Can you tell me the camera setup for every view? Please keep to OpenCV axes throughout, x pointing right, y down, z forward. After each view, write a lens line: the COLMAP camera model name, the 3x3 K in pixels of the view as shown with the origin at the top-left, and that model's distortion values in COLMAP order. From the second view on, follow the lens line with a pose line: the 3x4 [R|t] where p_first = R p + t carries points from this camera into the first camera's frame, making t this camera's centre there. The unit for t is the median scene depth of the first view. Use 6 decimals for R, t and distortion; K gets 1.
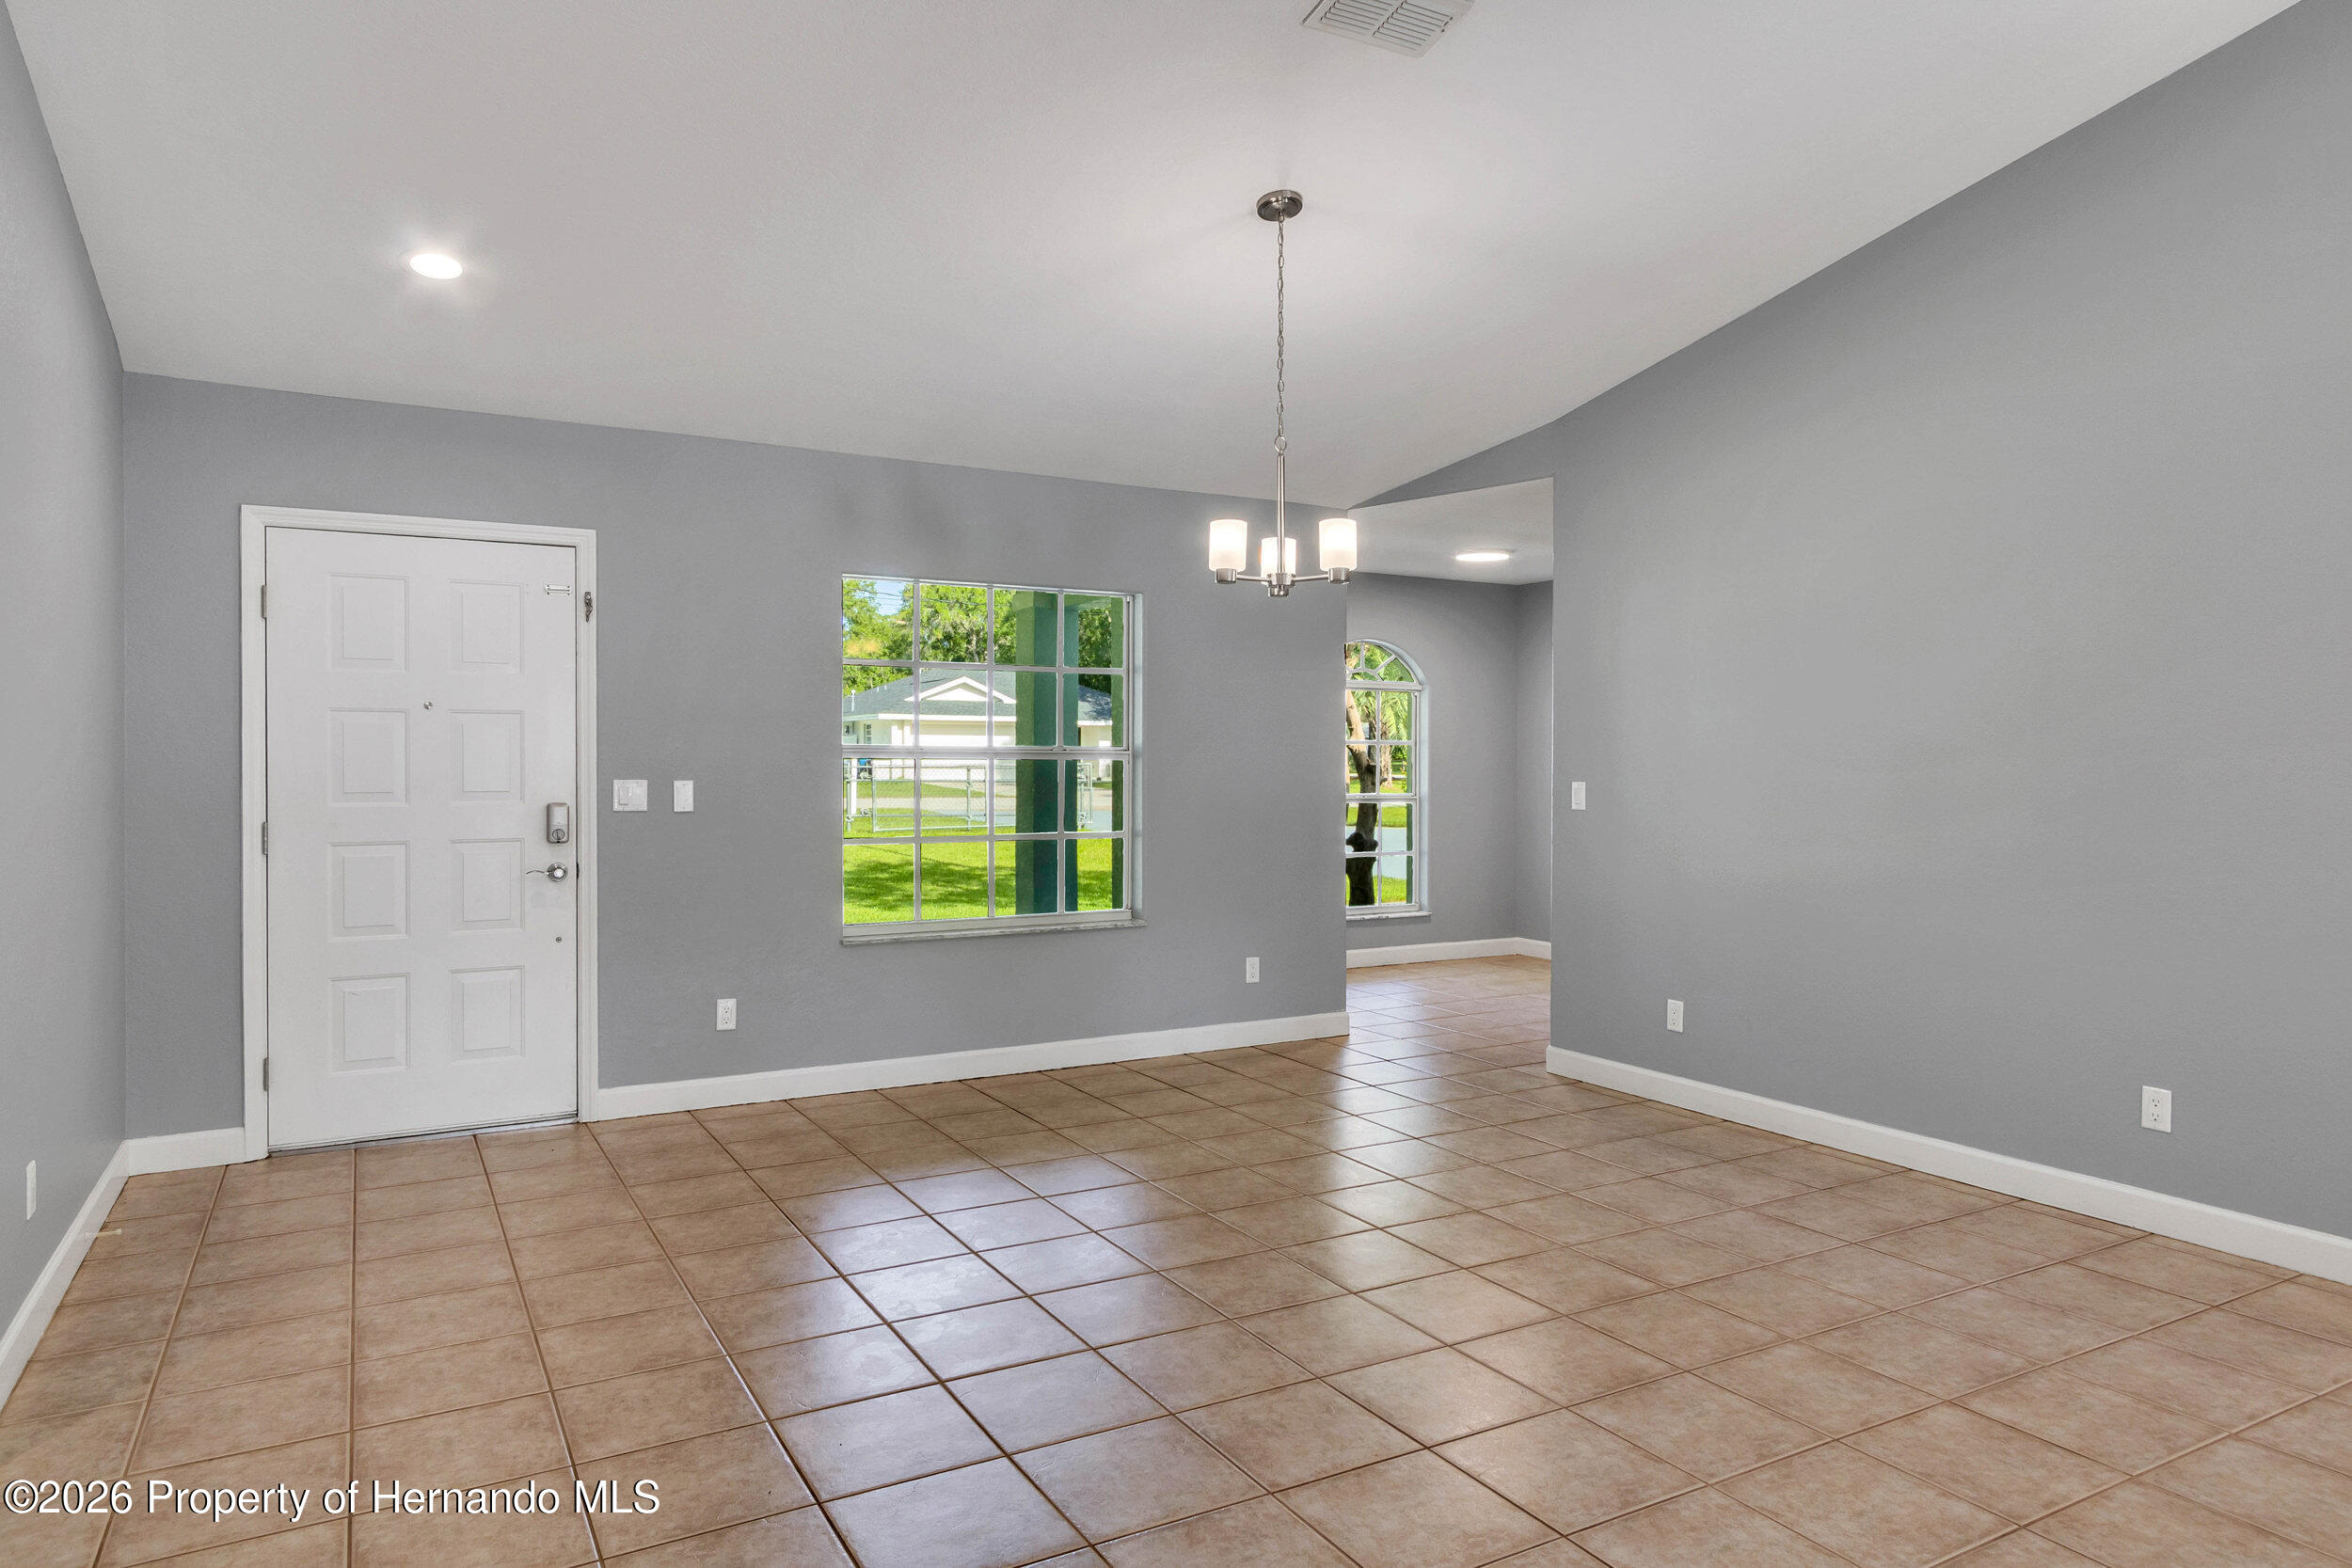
lens RADIAL K [[1431.1, 0, 1171.8], [0, 1431.1, 776.1], [0, 0, 1]] dist [-0.001619, -0.001642]
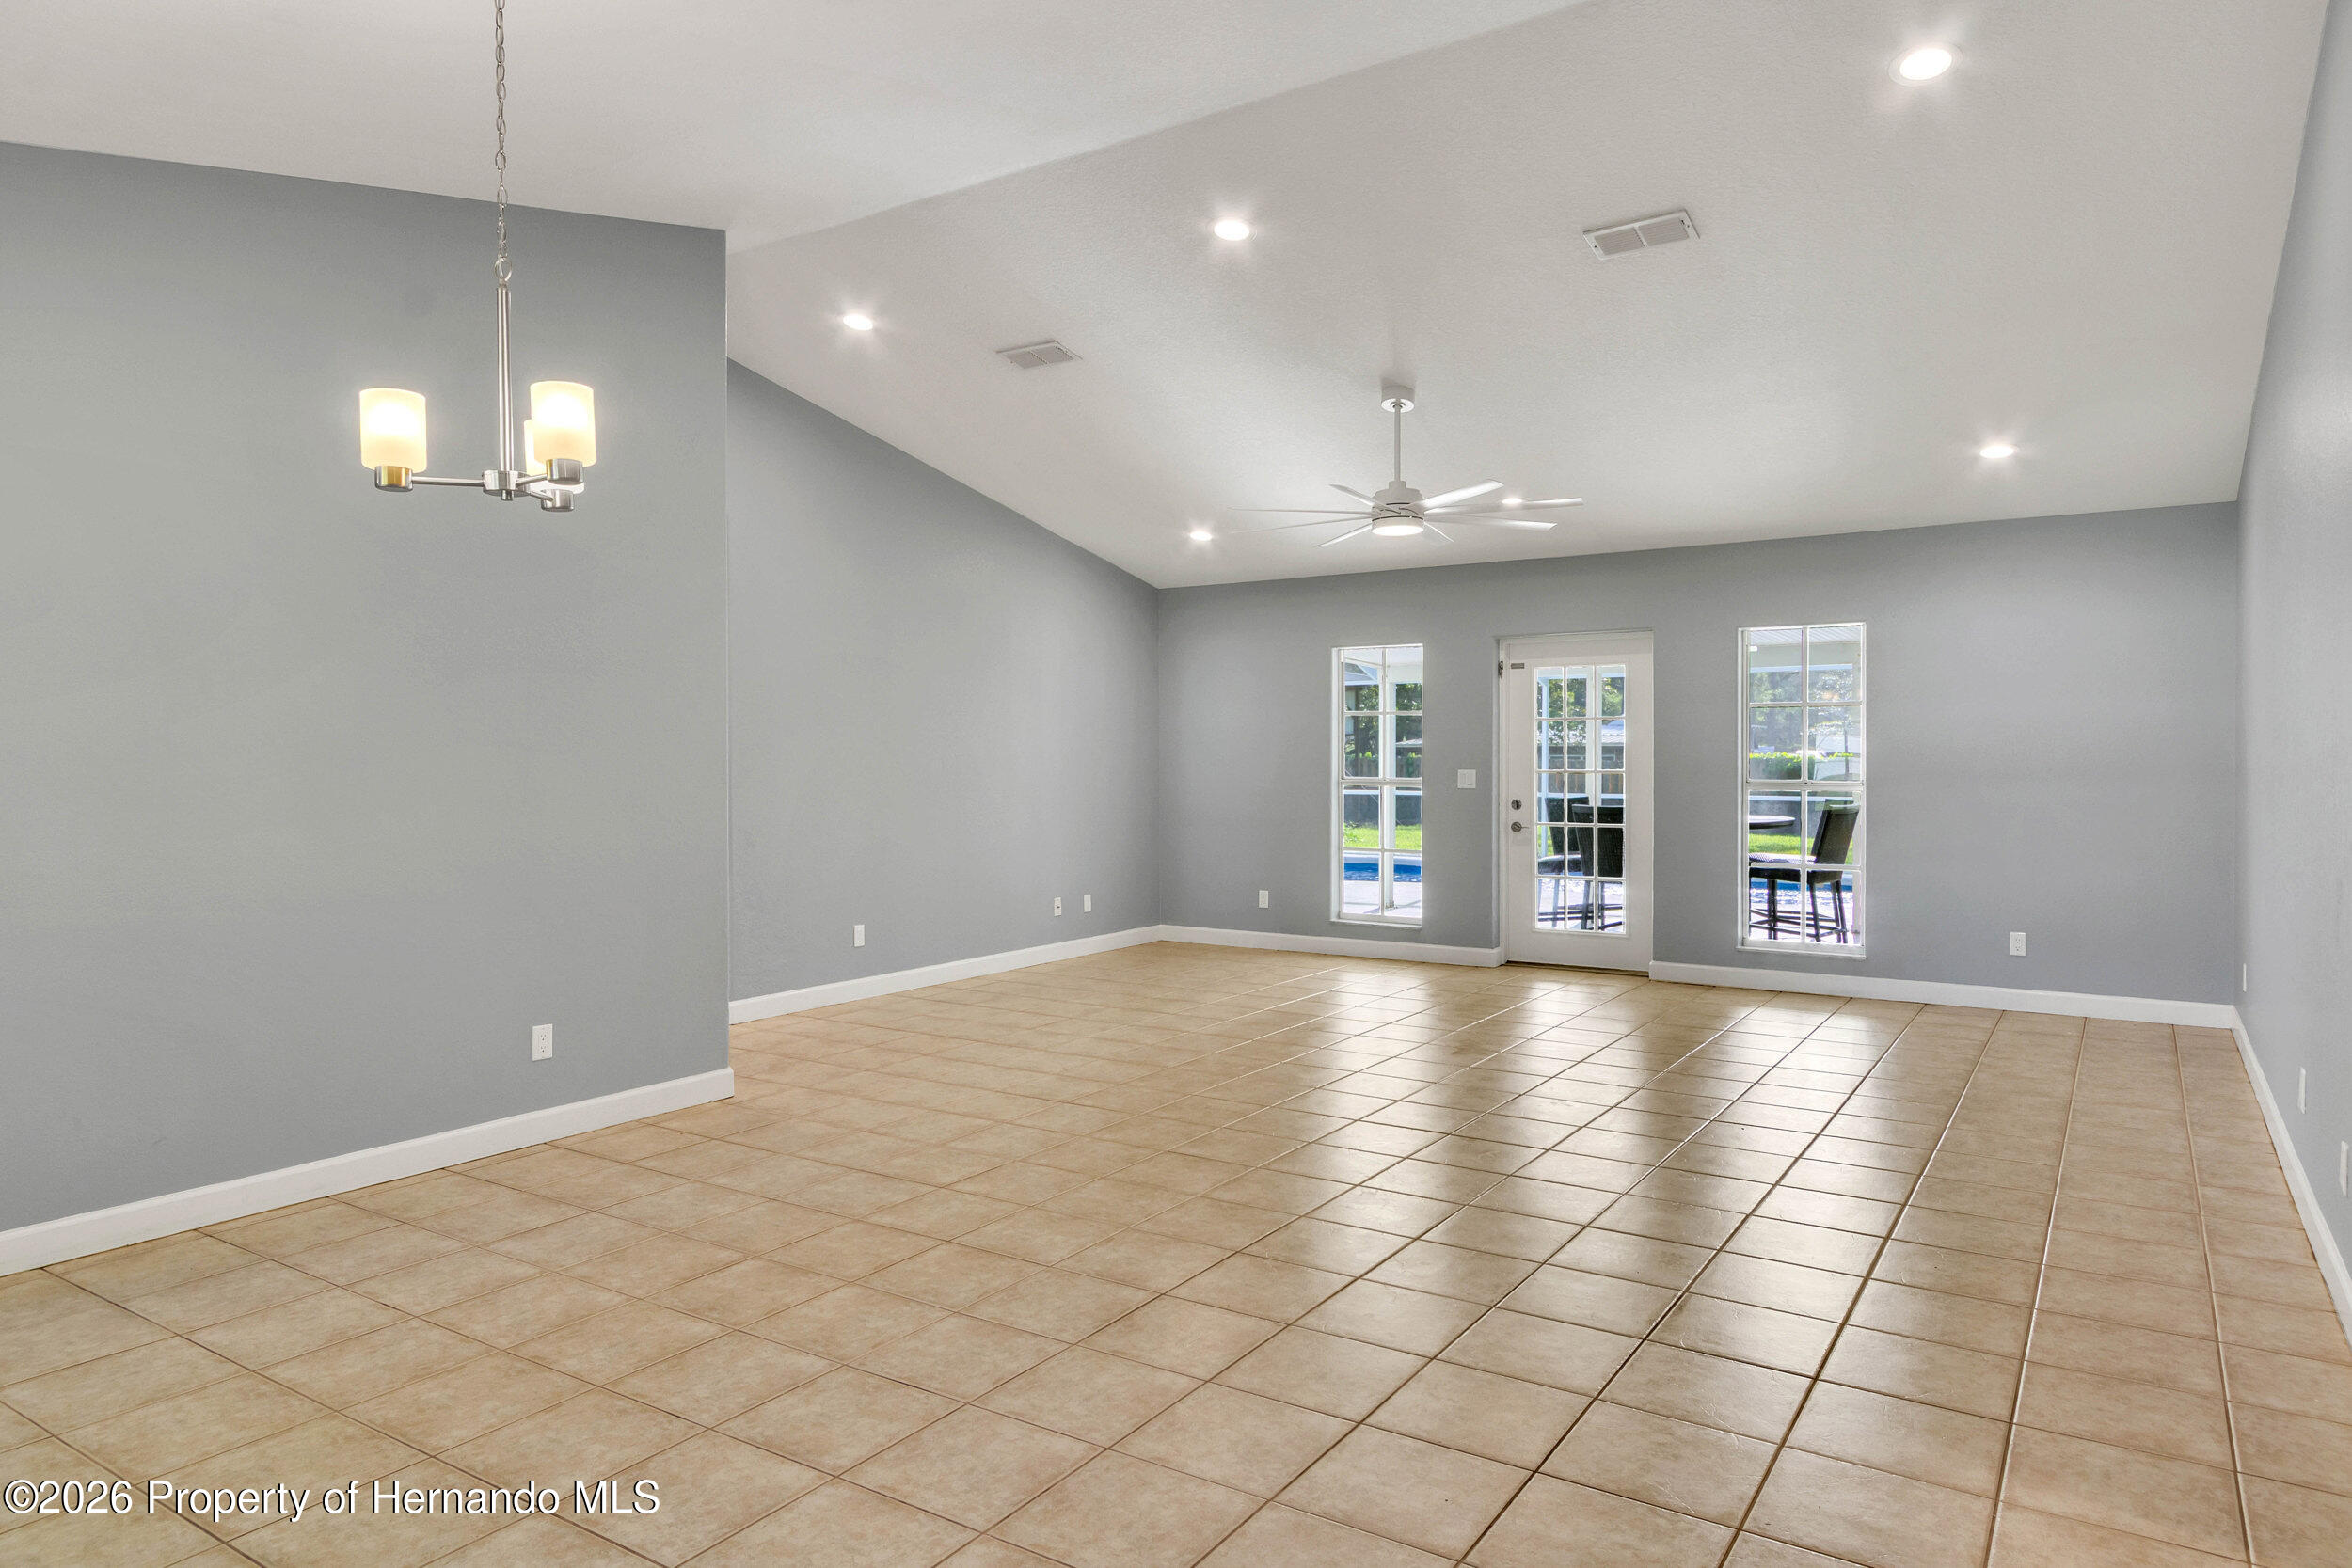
lens RADIAL K [[1431.1, 0, 1171.8], [0, 1431.1, 776.1], [0, 0, 1]] dist [-0.001619, -0.001642]
pose [[-0.454201, -0.014335, 0.890784, -0.715492], [0.012158, 0.999678, 0.022286, -0.021304], [-0.890816, 0.020953, -0.453880, 1.153751]]
